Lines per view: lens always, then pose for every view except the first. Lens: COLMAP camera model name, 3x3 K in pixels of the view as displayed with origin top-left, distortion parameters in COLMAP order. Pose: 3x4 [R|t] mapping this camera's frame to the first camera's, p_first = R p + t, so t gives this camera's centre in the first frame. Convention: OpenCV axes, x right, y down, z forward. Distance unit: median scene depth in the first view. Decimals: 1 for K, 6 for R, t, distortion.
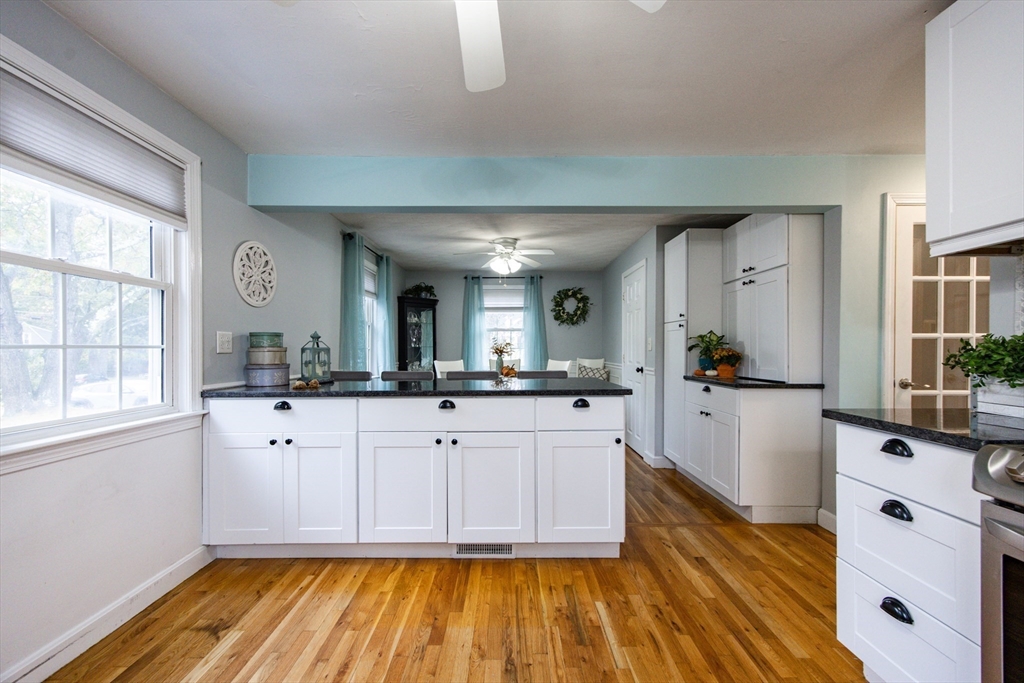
lens RADIAL K [[395.8, 0, 512.3], [0, 395.8, 351.3], [0, 0, 1]] dist [0.005932, -0.000958]
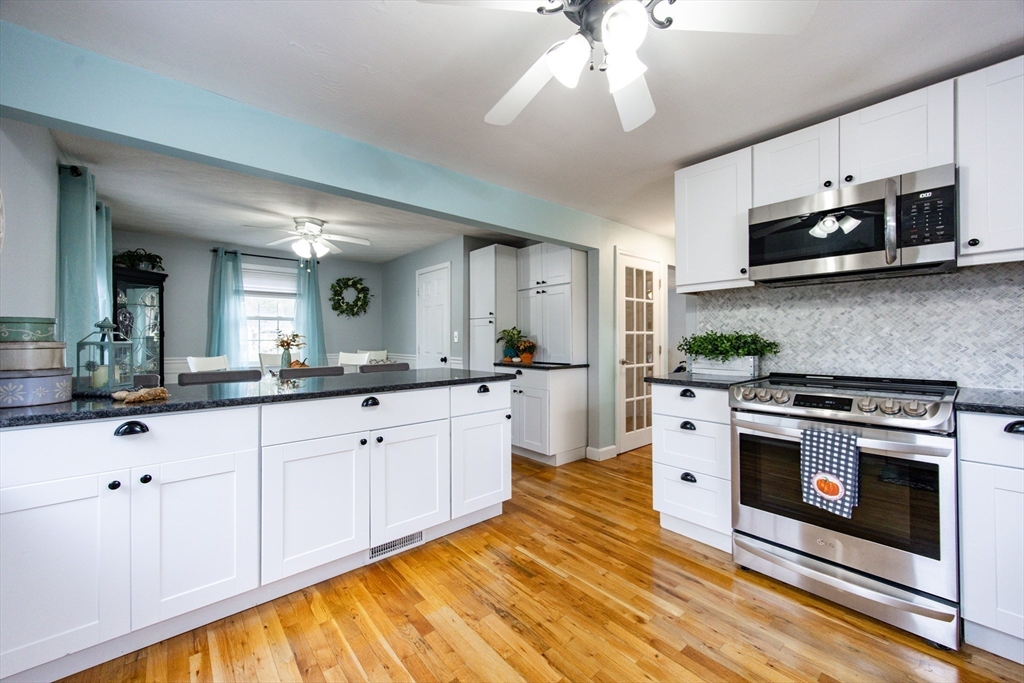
lens RADIAL K [[395.8, 0, 510.5], [0, 395.8, 336.9], [0, 0, 1]] dist [0.005932, -0.000958]
pose [[0.759223, 0.002690, 0.650825, -0.436567], [0.005744, 0.999925, -0.010833, -0.006980], [-0.650805, 0.011963, 0.759151, 0.047964]]
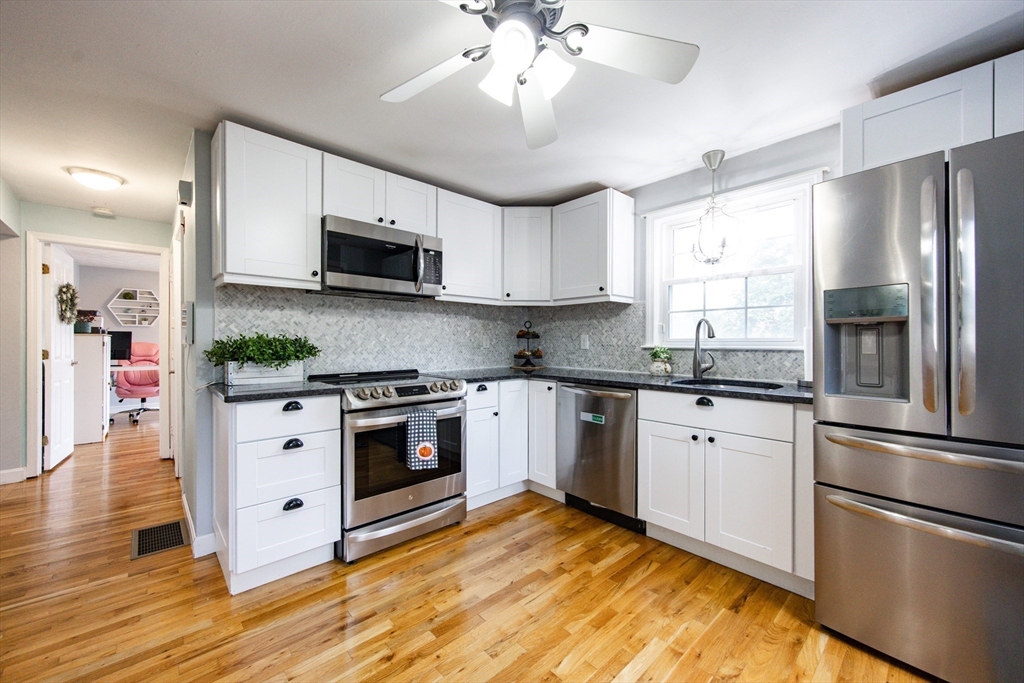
lens RADIAL K [[395.8, 0, 514.1], [0, 395.8, 342.7], [0, 0, 1]] dist [0.005932, -0.000958]
pose [[-0.679840, 0.000485, 0.733360, -0.399863], [0.003018, 0.999993, 0.002137, -0.009106], [-0.733354, 0.003666, -0.679837, 0.678152]]
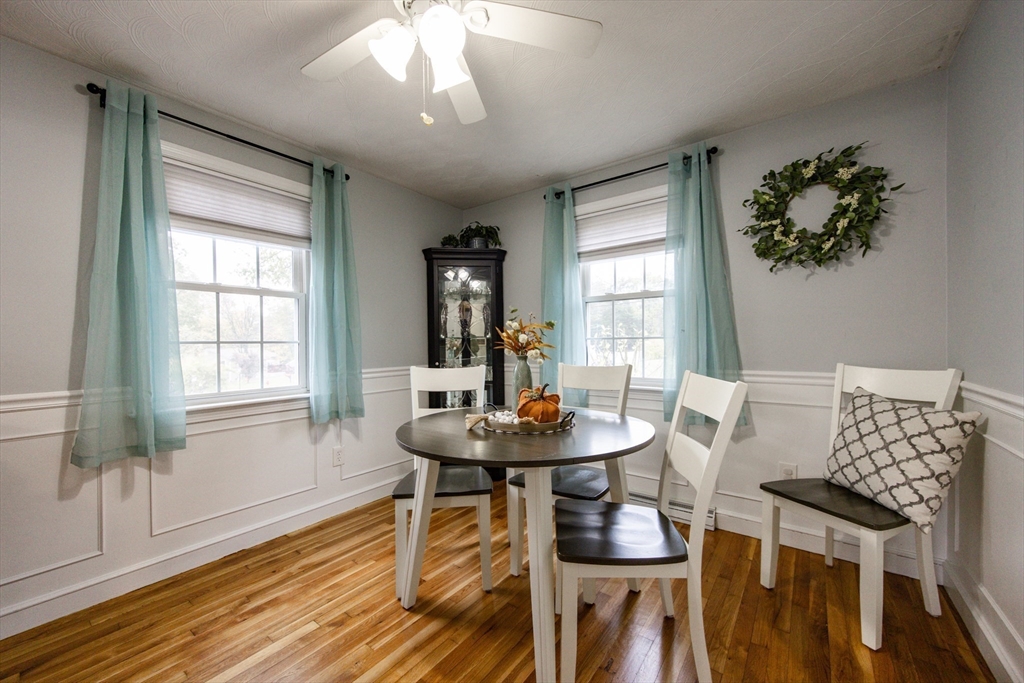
lens RADIAL K [[395.8, 0, 510.8], [0, 395.8, 345.5], [0, 0, 1]] dist [0.005932, -0.000958]
pose [[0.790394, -0.004583, -0.612582, 0.360971], [-0.000912, 0.999962, -0.008658, 0.012459], [0.612598, 0.007402, 0.790360, 1.367553]]
